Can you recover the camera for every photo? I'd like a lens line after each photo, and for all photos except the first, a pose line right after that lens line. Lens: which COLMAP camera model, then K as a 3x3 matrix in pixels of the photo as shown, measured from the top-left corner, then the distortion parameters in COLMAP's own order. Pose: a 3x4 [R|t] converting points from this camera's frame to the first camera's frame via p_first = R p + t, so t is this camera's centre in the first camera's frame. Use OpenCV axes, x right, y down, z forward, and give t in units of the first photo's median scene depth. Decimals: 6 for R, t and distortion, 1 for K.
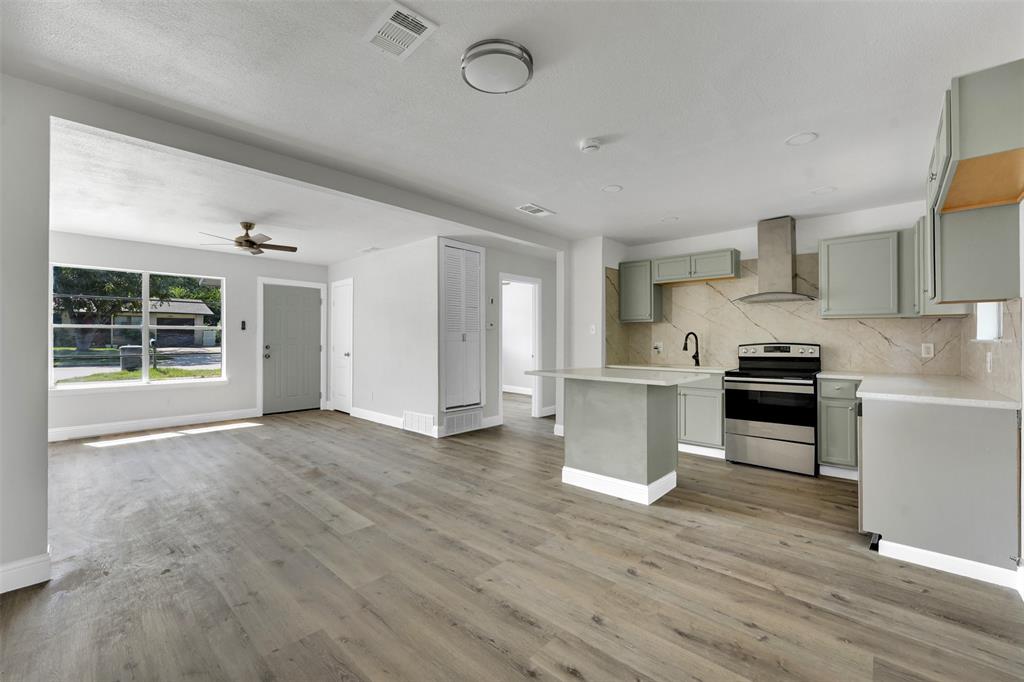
lens RADIAL K [[432.6, 0, 512.0], [0, 432.6, 341.0], [0, 0, 1]] dist [-0.033669, -0.000098]
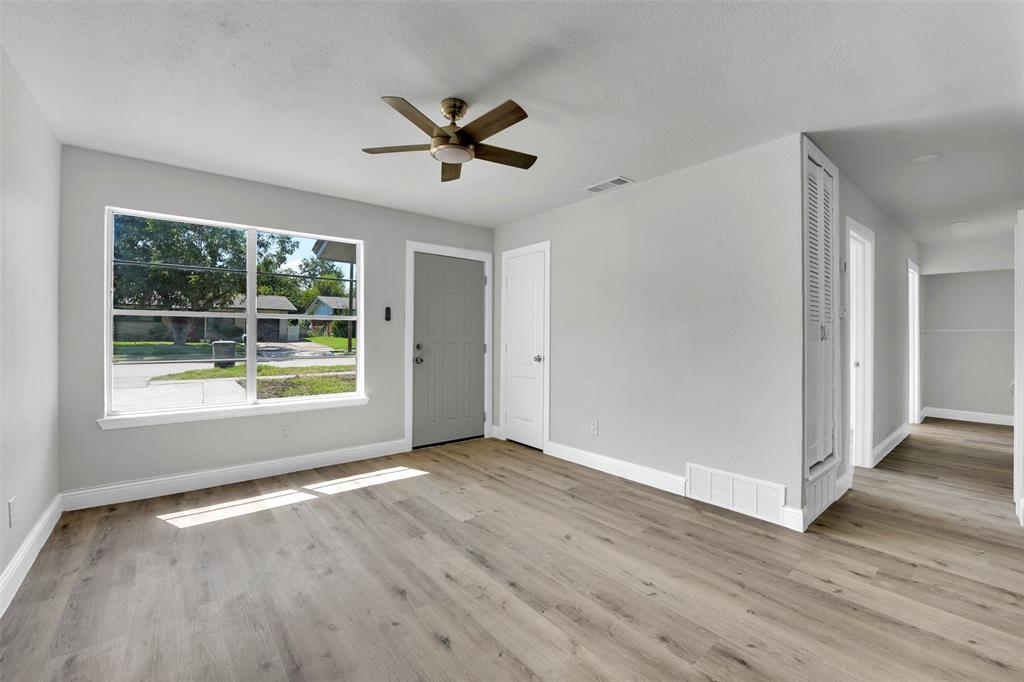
lens RADIAL K [[427.1, 0, 516.5], [0, 427.1, 337.0], [0, 0, 1]] dist [-0.033066, -0.000491]
pose [[0.992337, 0.001971, -0.123542, -0.361299], [-0.001729, 0.999996, 0.002070, -0.002813], [0.123546, -0.001840, 0.992337, 0.384377]]
